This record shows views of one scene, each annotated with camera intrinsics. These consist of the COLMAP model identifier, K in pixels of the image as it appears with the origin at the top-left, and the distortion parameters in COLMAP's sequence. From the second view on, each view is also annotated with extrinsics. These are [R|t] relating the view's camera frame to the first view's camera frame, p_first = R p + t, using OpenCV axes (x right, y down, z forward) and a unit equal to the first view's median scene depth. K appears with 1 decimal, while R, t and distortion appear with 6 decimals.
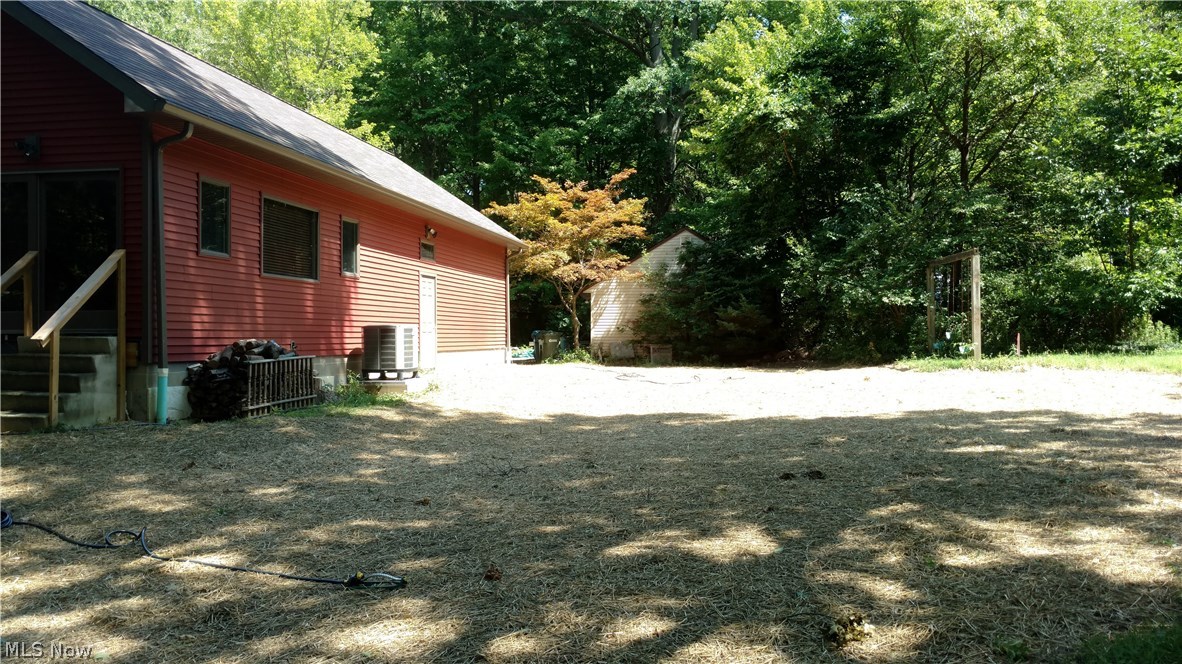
lens RADIAL K [[943.9, 0, 599.8], [0, 943.9, 327.1], [0, 0, 1]] dist [-0.004458, 0.020363]
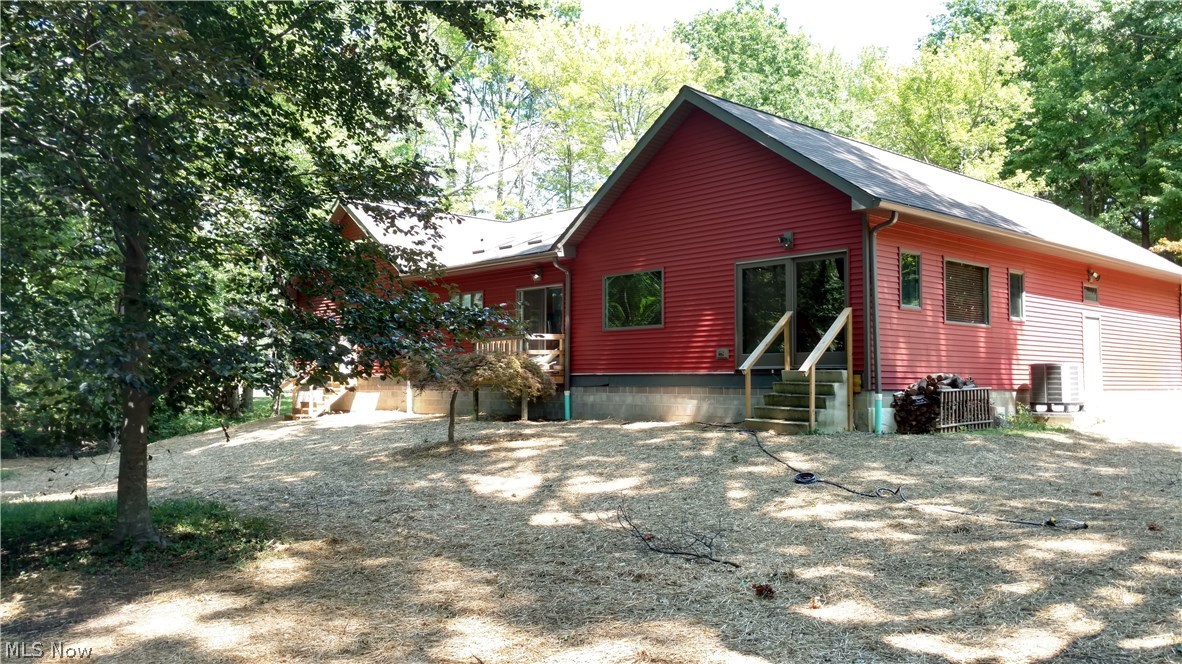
lens RADIAL K [[943.9, 0, 602.6], [0, 943.9, 333.4], [0, 0, 1]] dist [-0.004458, 0.020363]
pose [[0.792869, -0.027868, -0.608755, 0.040815], [0.002364, 0.999087, -0.042657, 0.011351], [0.609388, 0.032382, 0.792211, -0.258749]]
